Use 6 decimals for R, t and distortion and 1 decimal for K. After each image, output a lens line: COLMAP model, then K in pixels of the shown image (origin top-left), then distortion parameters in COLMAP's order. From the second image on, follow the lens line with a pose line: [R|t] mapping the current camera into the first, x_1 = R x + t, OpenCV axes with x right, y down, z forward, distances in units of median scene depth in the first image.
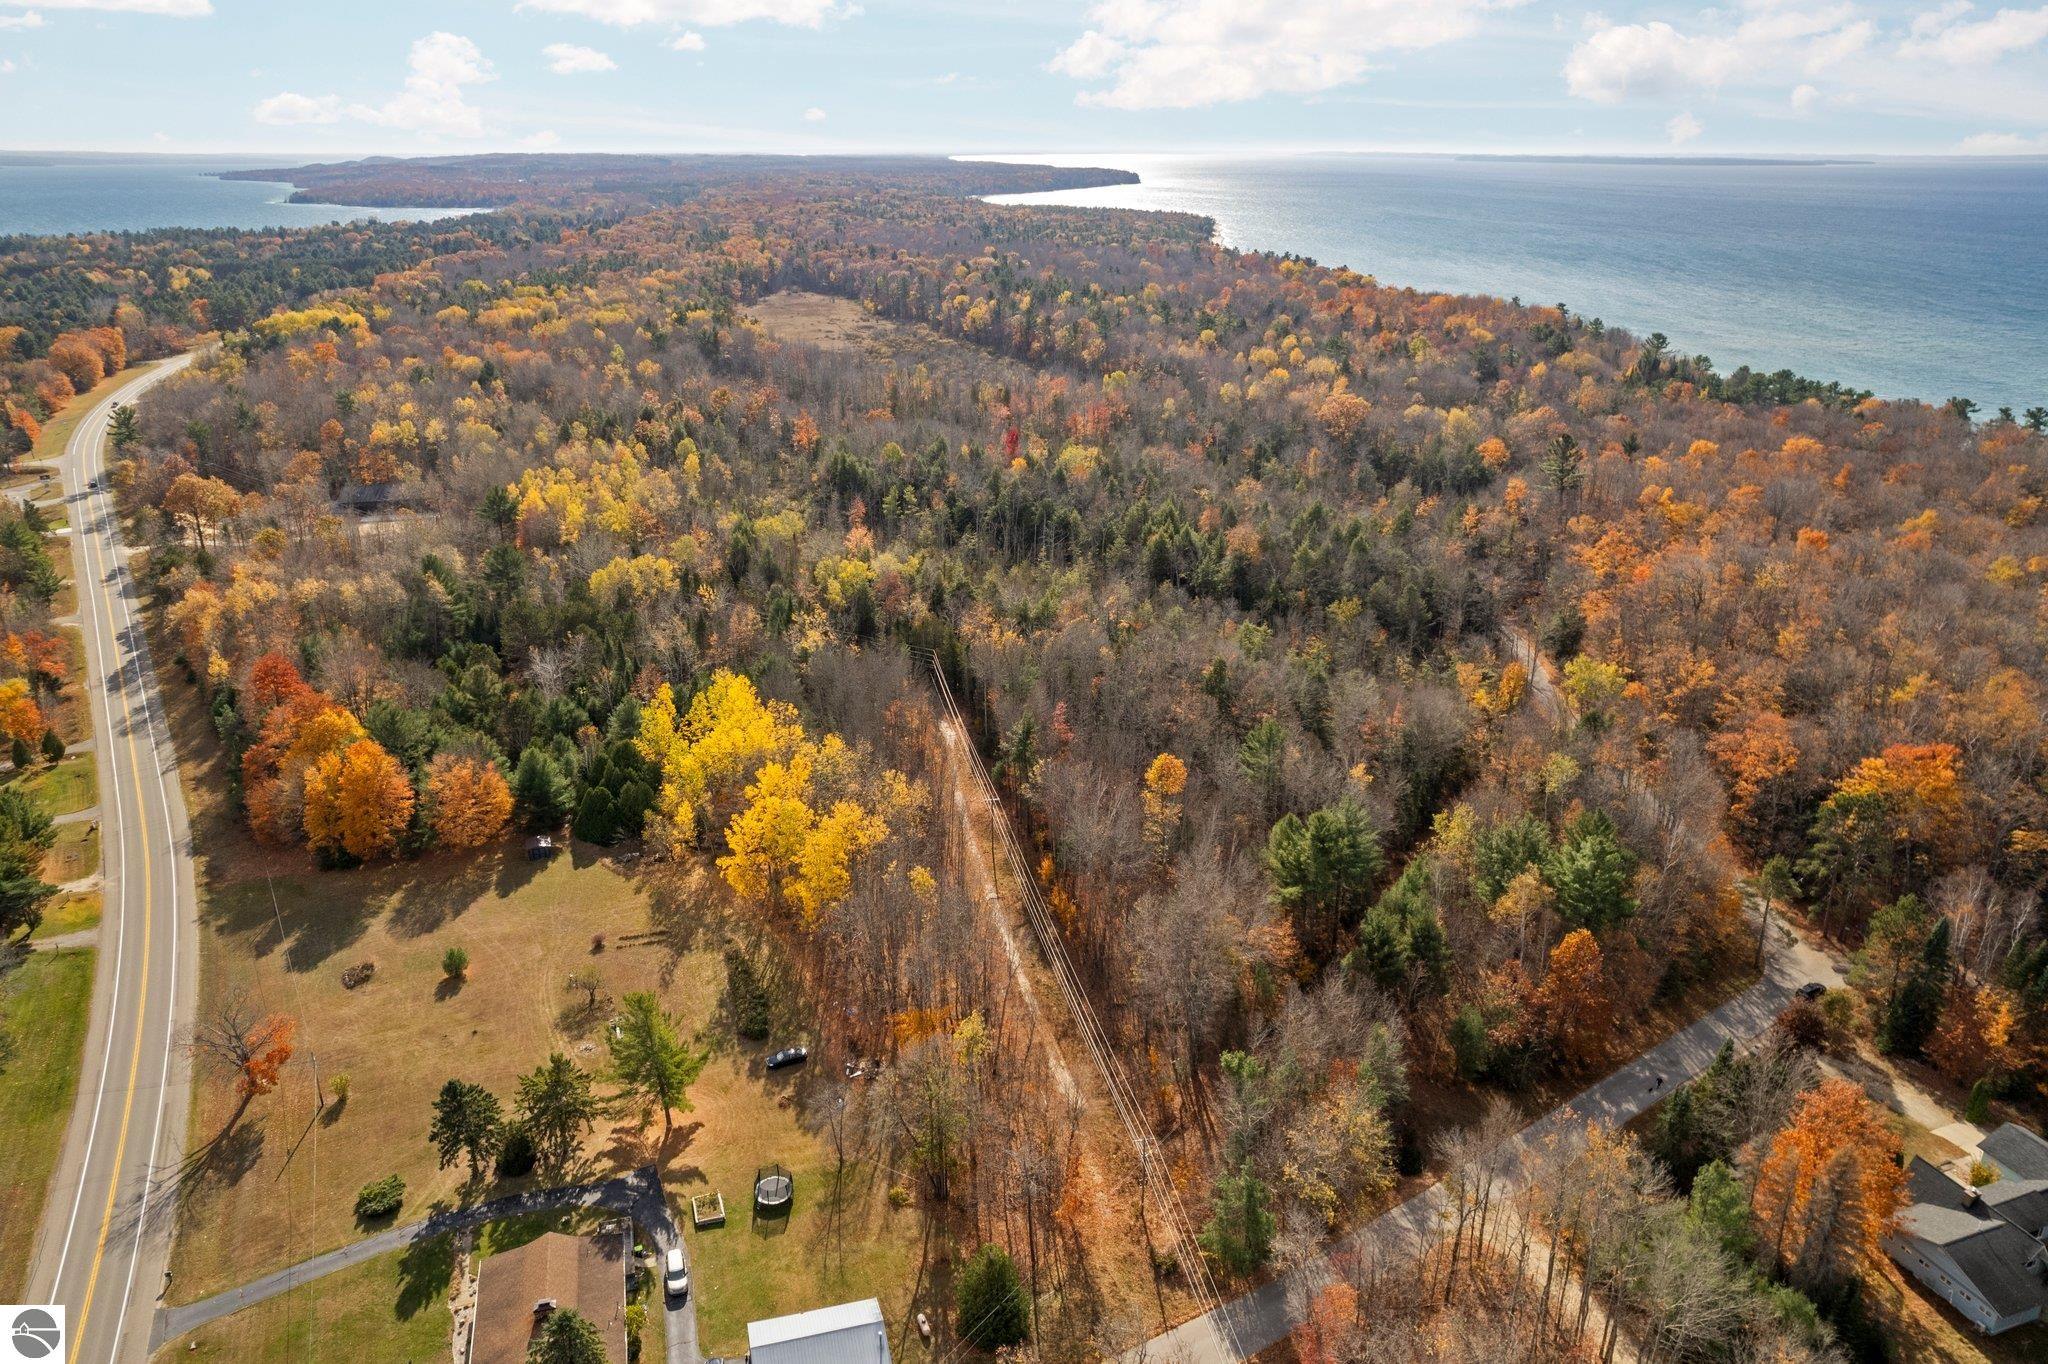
lens RADIAL K [[1296.0, 0, 1024.0], [0, 1296.0, 682.0], [0, 0, 1]] dist [-0.085300, 0.077522]
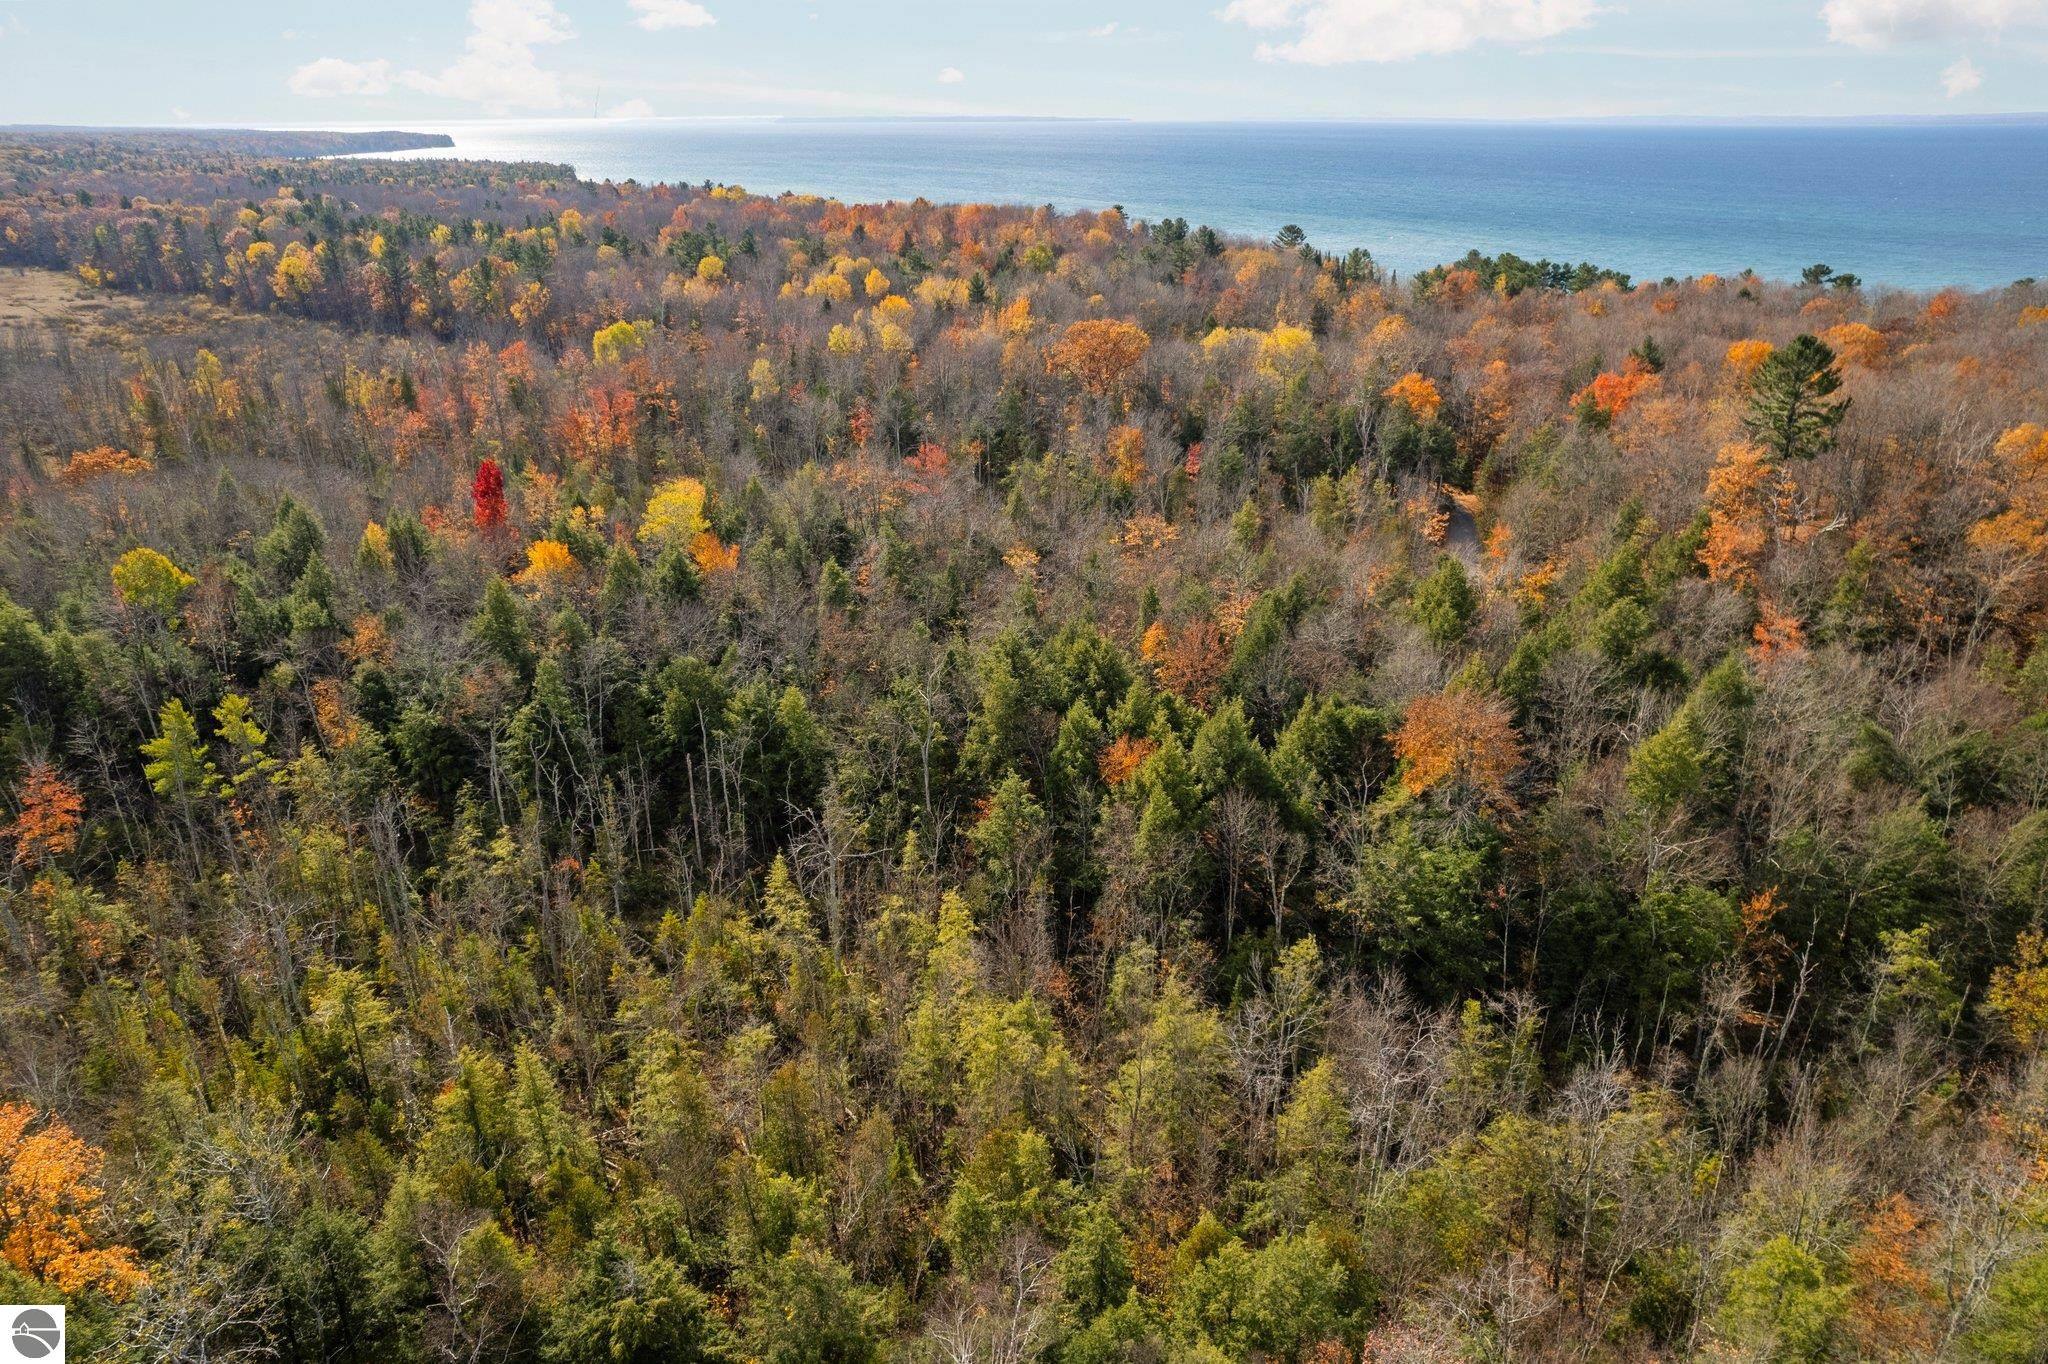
lens RADIAL K [[1296.0, 0, 1024.0], [0, 1296.0, 682.0], [0, 0, 1]] dist [-0.085300, 0.077522]
pose [[0.884422, -0.192005, 0.425361, -0.027160], [0.182910, 0.981137, 0.062566, -0.077249], [-0.429351, 0.022468, 0.902858, 0.357122]]
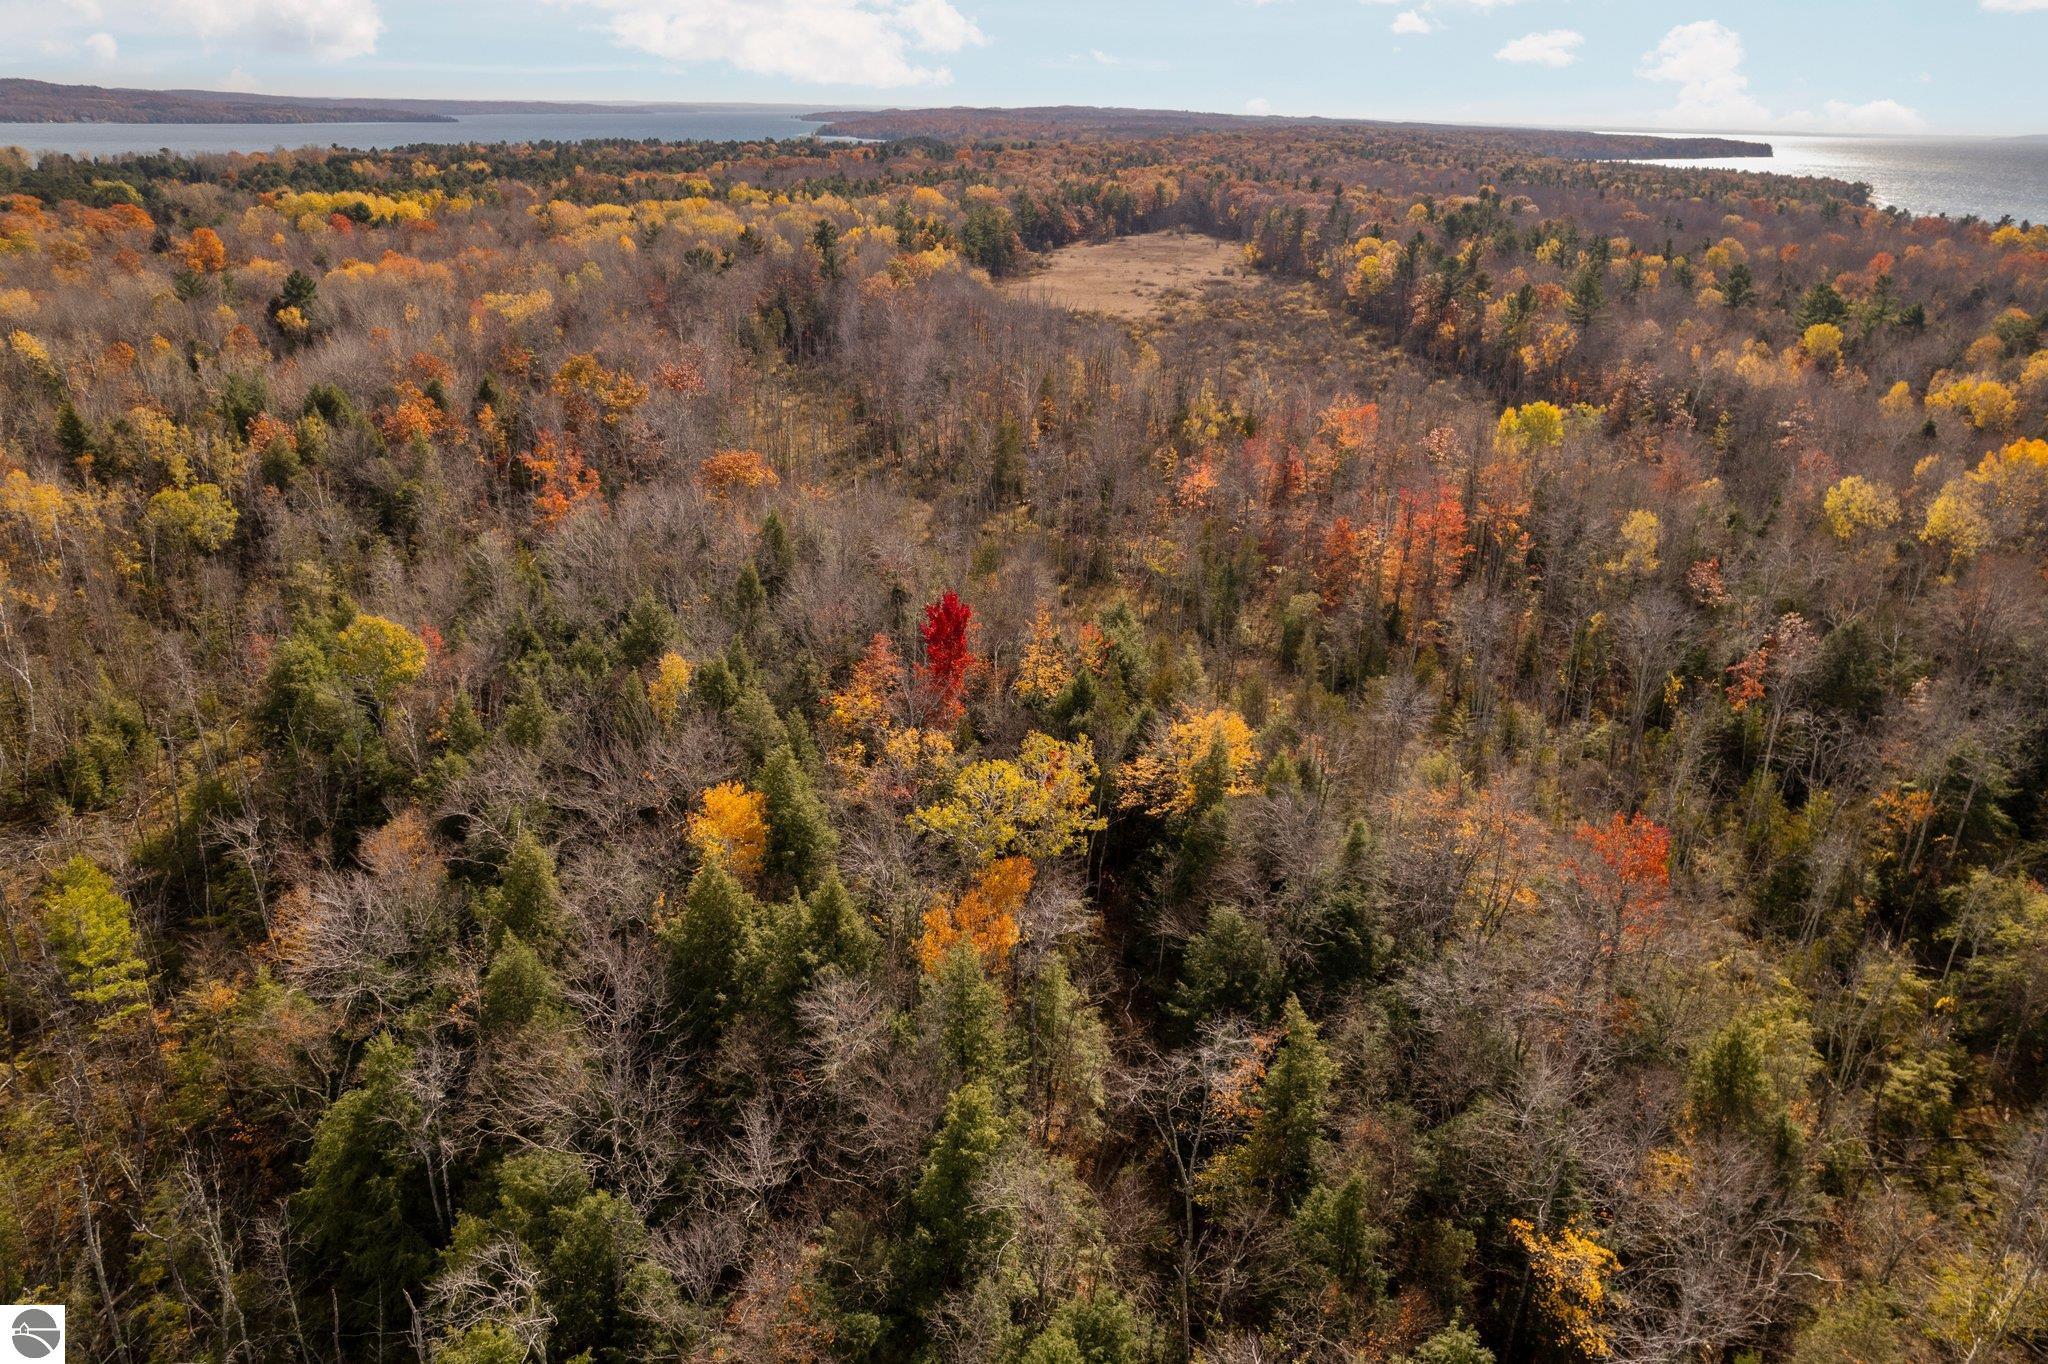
lens RADIAL K [[1335.7, 0, 1056.0], [0, 1335.7, 679.6], [0, 0, 1]] dist [-0.086206, 0.084764]
pose [[0.924159, 0.166775, -0.343681, 0.071314], [-0.164402, 0.985727, 0.036256, -0.122437], [0.344822, 0.022996, 0.938386, 0.475382]]
